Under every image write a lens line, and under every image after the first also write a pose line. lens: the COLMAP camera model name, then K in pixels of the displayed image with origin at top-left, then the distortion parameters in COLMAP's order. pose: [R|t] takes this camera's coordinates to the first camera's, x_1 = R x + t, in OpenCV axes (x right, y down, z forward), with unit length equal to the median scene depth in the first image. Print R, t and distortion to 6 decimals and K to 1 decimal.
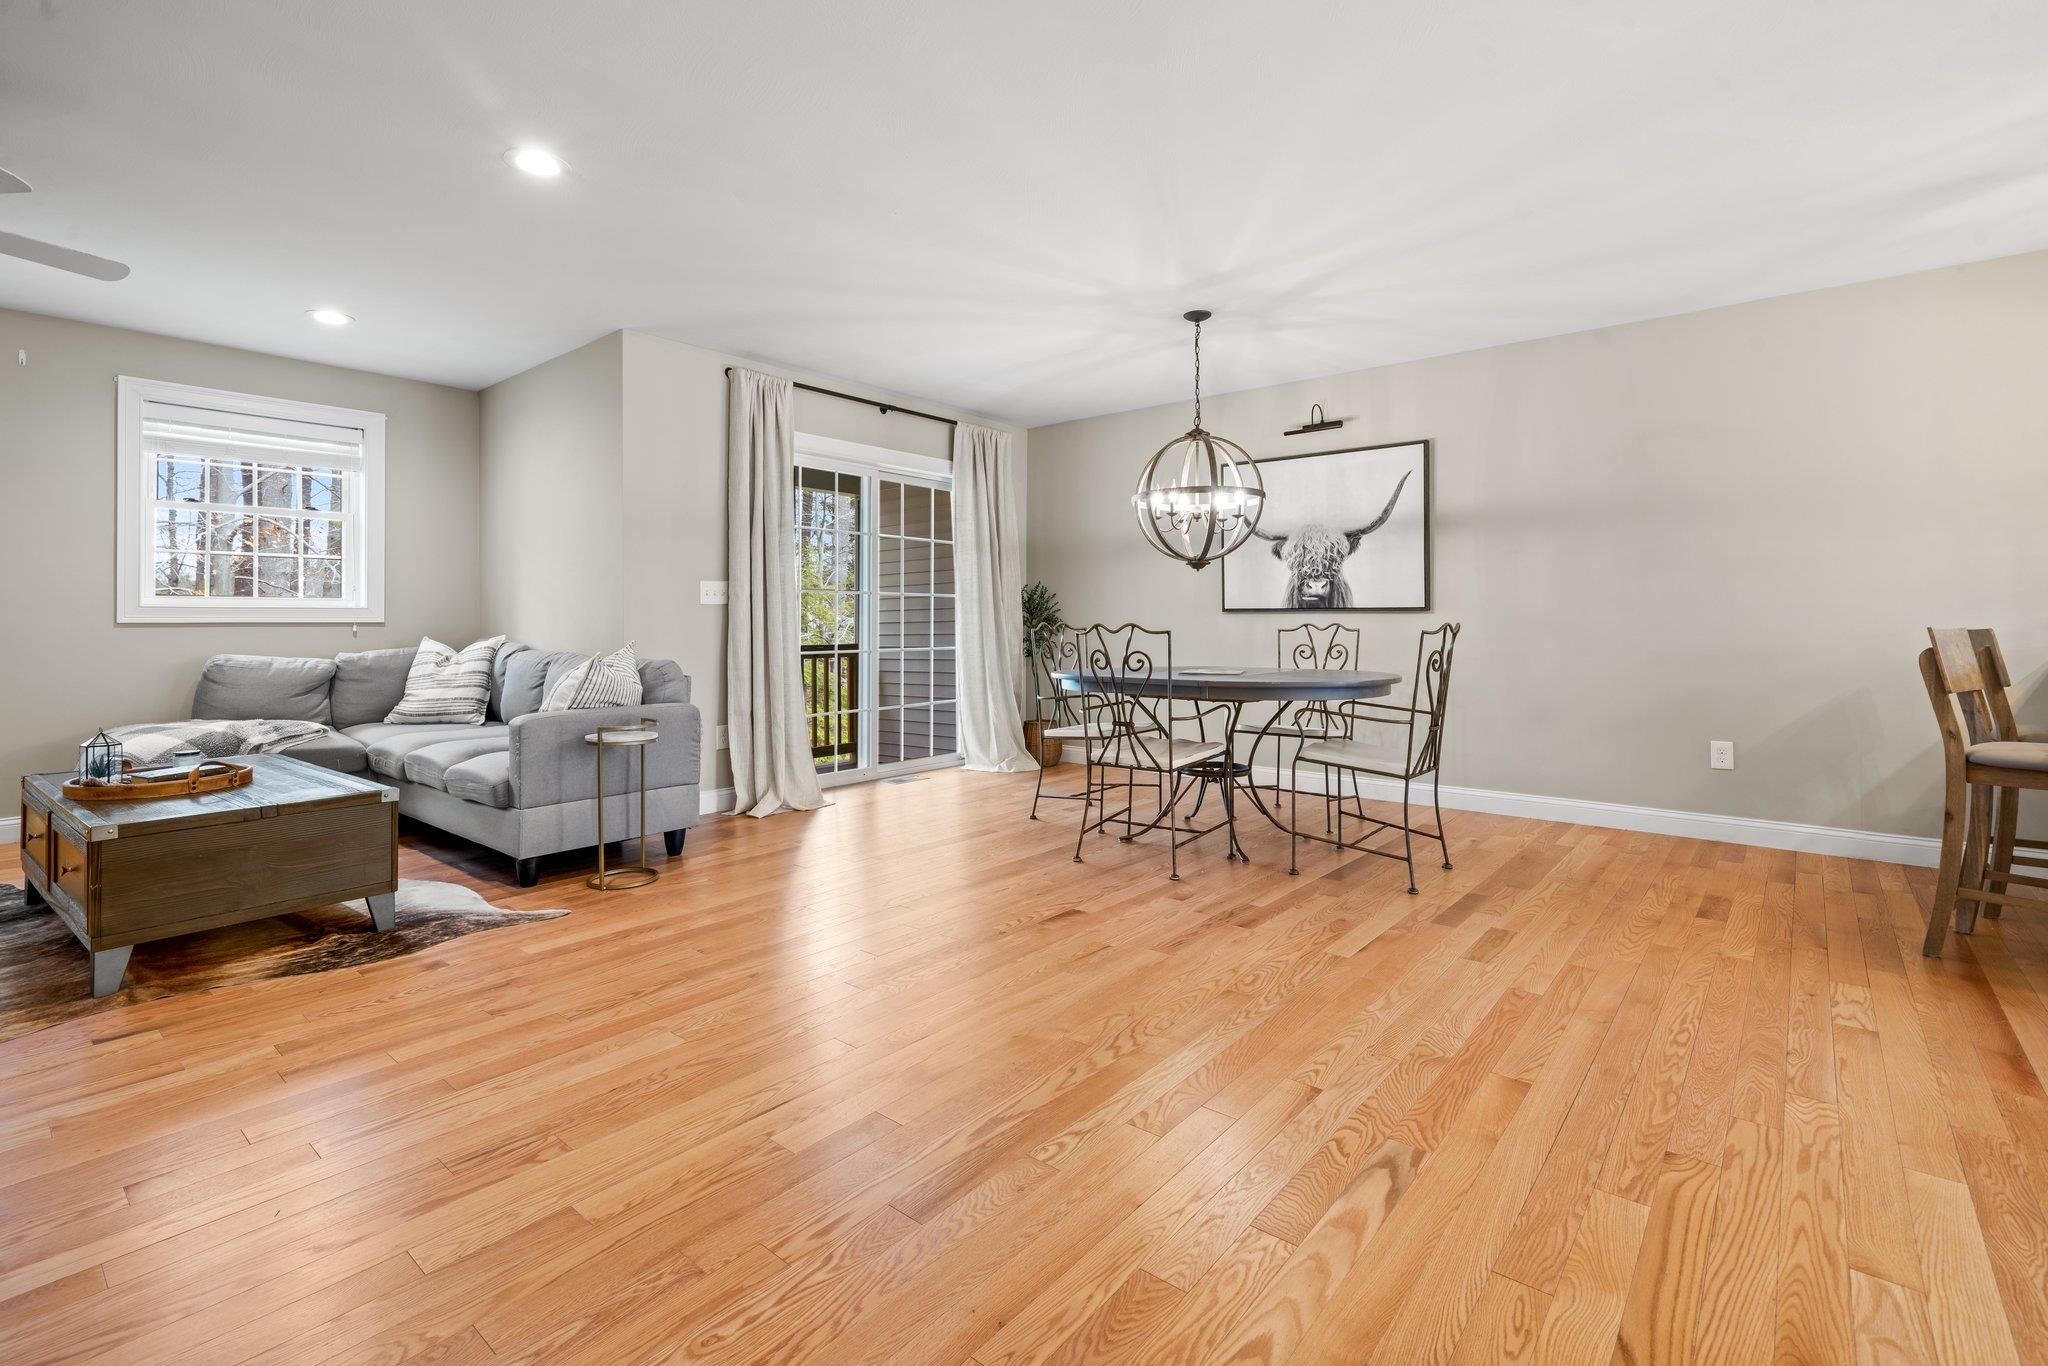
lens RADIAL K [[942.8, 0, 1012.2], [0, 942.8, 613.8], [0, 0, 1]] dist [0.001914, -0.000031]
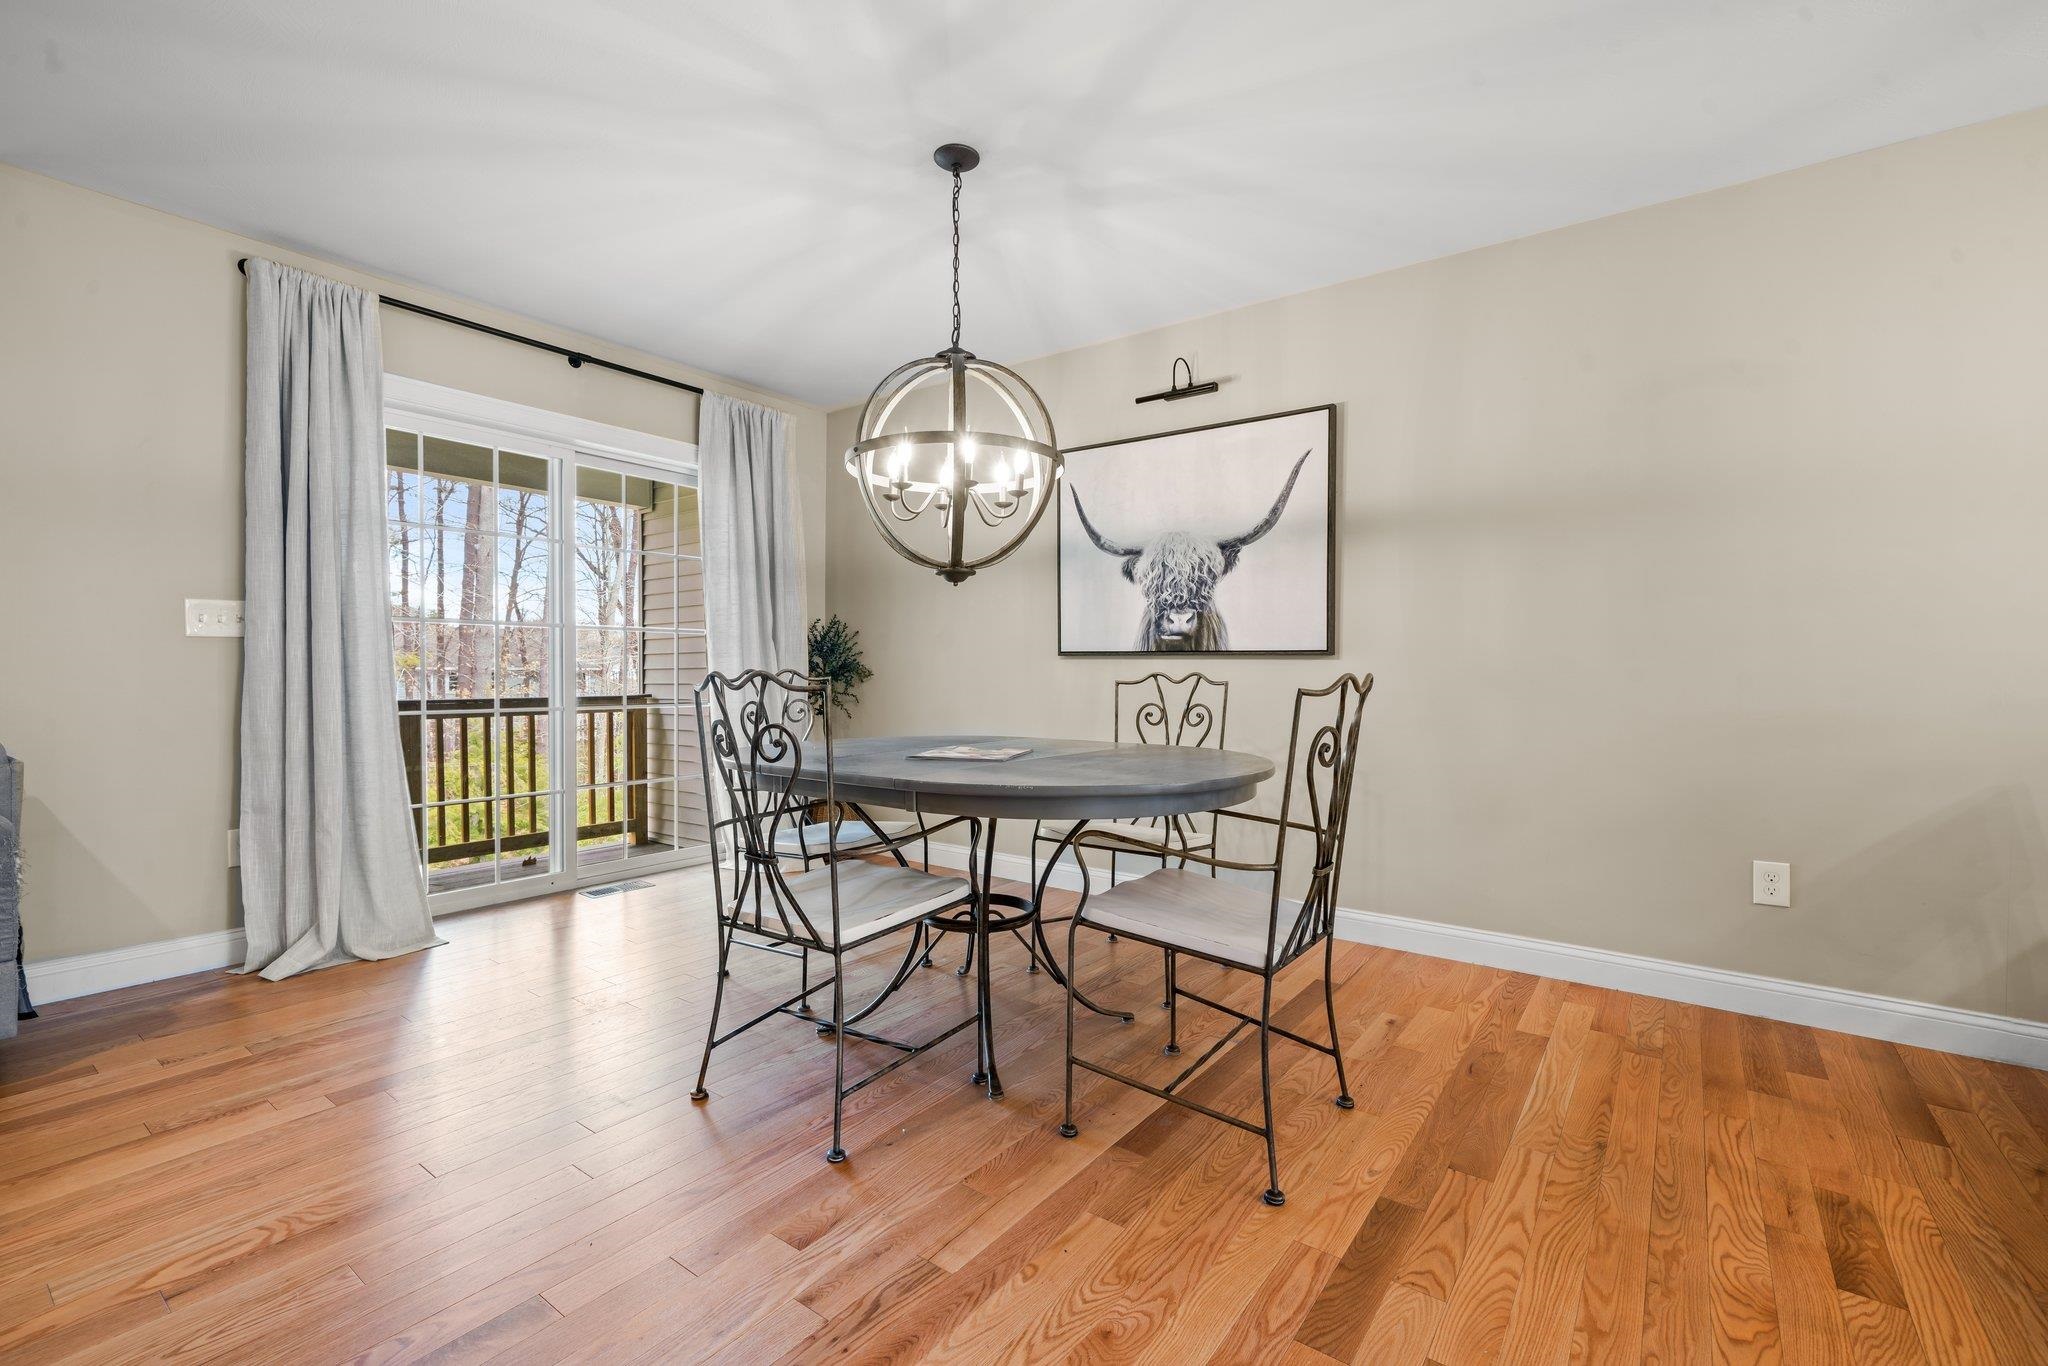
lens RADIAL K [[893.2, 0, 1024.0], [0, 893.2, 683.0], [0, 0, 1]] dist [-0.000101, 0.000128]
pose [[0.998025, 0.004692, 0.062642, 0.180432], [-0.006182, 0.999702, 0.023610, 0.003065], [-0.062513, -0.023950, 0.997757, 0.372349]]
